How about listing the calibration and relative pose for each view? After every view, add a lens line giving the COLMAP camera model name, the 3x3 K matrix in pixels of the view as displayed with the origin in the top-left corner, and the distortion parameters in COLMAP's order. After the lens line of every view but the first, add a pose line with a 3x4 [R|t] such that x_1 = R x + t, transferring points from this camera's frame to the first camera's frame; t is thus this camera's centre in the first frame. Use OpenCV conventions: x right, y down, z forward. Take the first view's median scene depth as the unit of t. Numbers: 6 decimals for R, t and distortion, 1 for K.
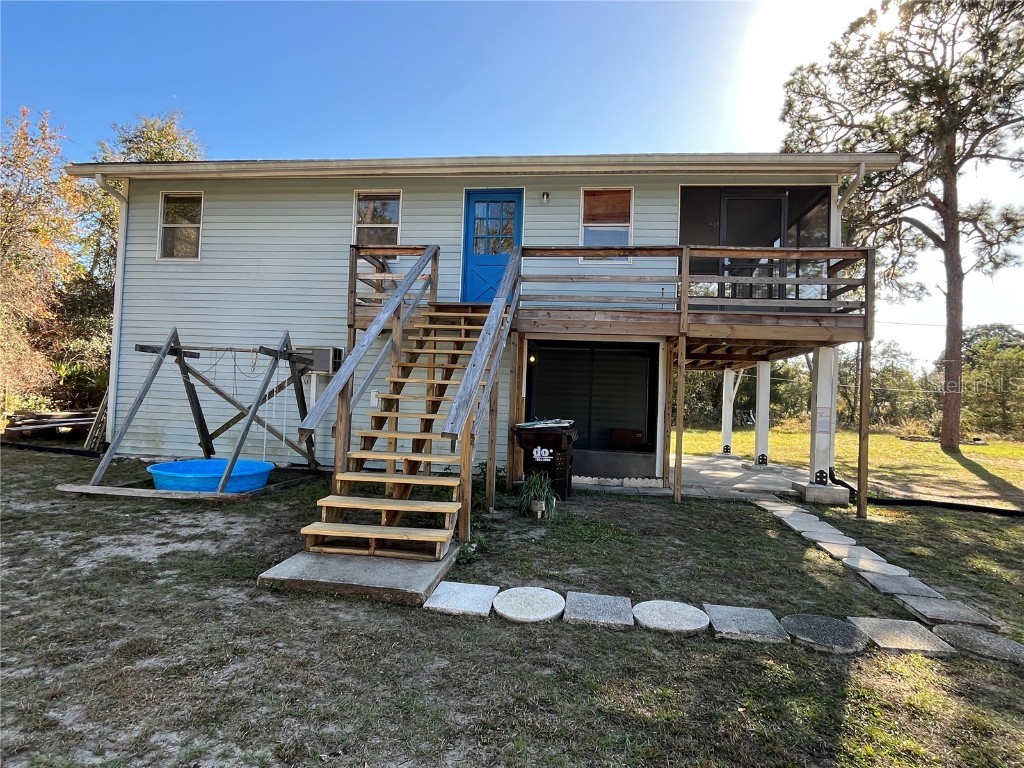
lens RADIAL K [[581.3, 0, 511.1], [0, 581.3, 389.5], [0, 0, 1]] dist [-0.000352, 0.002397]
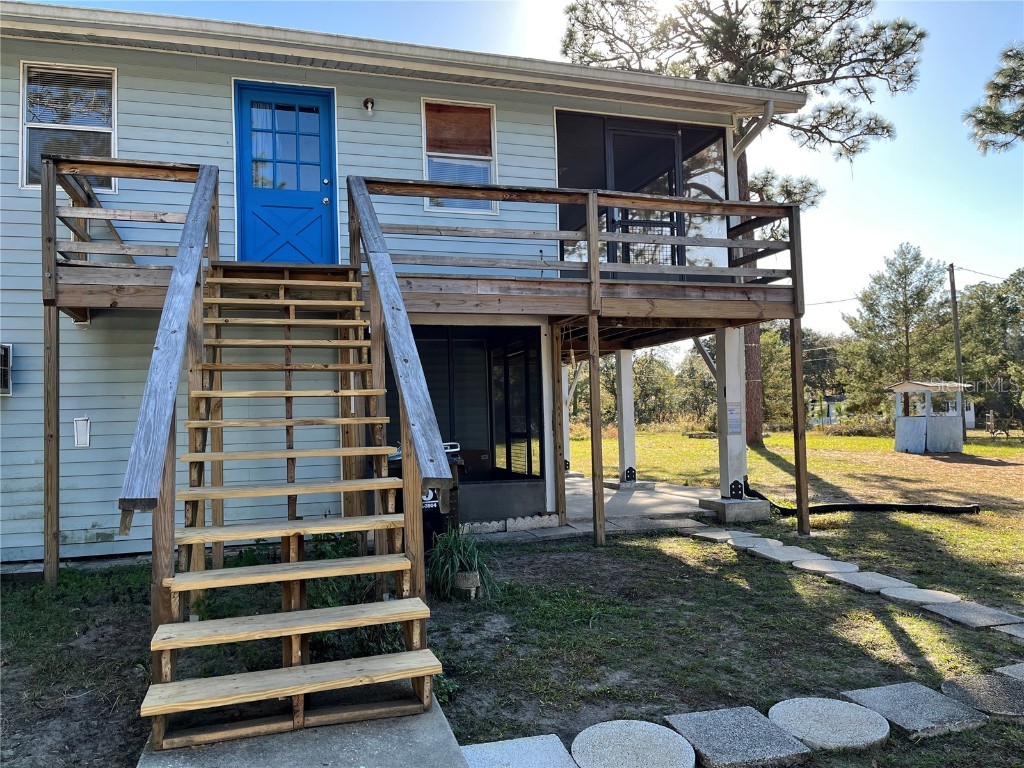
lens RADIAL K [[771.4, 0, 516.6], [0, 771.4, 388.4], [0, 0, 1]] dist [0.075850, -0.111114]
pose [[0.909011, -0.048961, 0.413886, -0.175024], [0.054329, 0.998522, -0.001201, -0.003478], [-0.413216, 0.023578, 0.910328, 0.144129]]
